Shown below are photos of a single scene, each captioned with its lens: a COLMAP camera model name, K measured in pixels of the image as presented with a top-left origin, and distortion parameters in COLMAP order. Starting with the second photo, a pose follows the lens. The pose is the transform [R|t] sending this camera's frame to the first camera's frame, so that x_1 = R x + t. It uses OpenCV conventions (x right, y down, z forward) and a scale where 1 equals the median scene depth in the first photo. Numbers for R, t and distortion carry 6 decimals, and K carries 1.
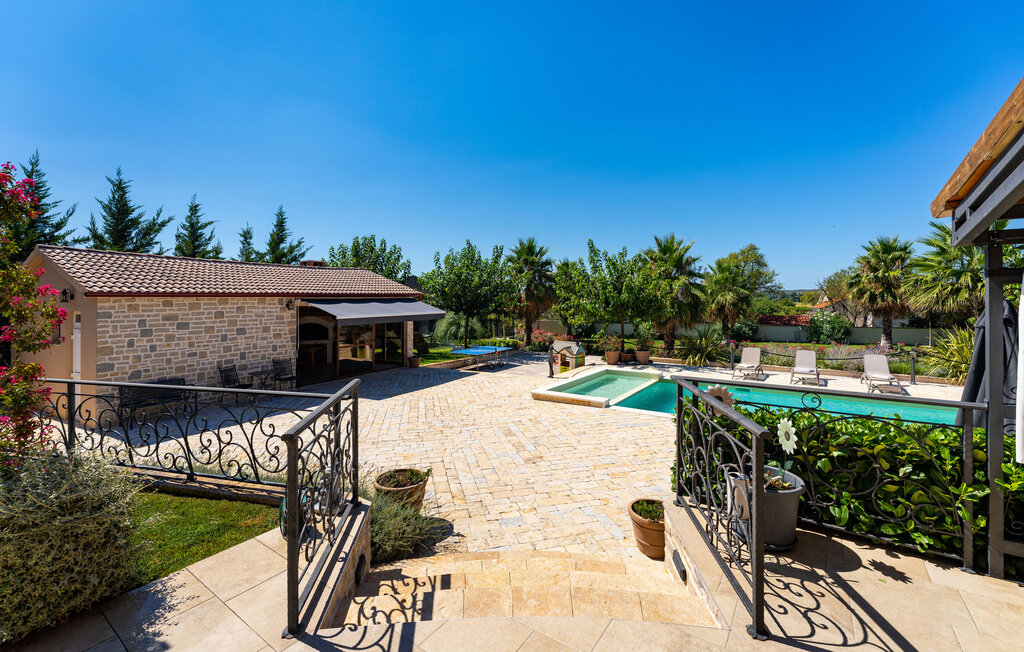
lens RADIAL K [[416.8, 0, 519.4], [0, 416.8, 306.8], [0, 0, 1]] dist [0.005933, -0.000472]
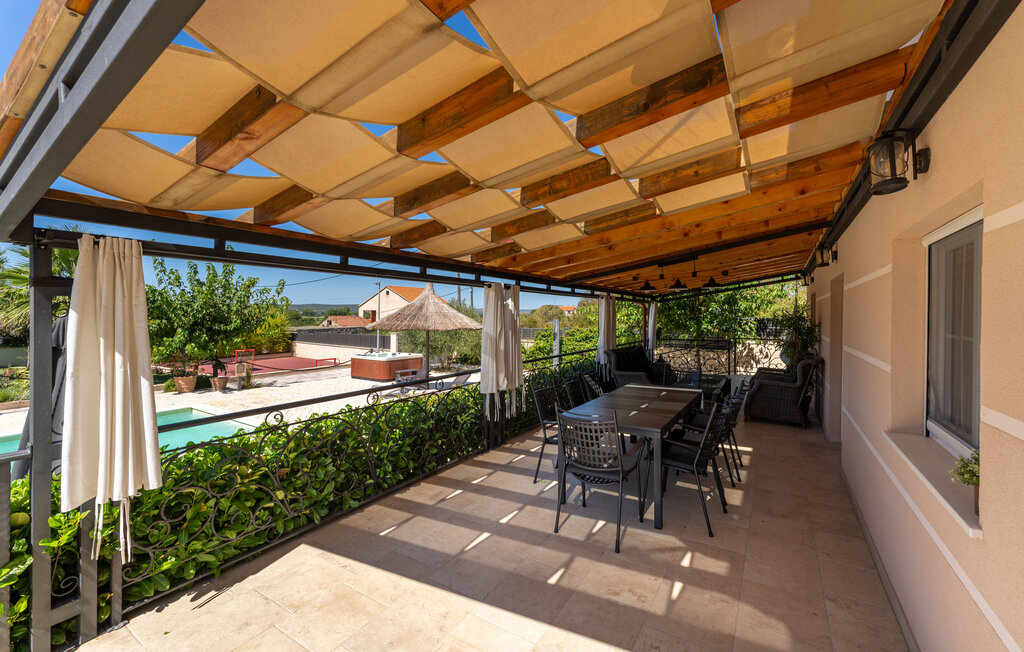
lens RADIAL K [[416.8, 0, 514.4], [0, 416.8, 325.4], [0, 0, 1]] dist [0.005933, -0.000472]
pose [[-0.068604, -0.000412, 0.997644, 0.277250], [-0.004076, 0.999992, 0.000133, -0.001224], [-0.997636, -0.004057, -0.068605, 0.160403]]
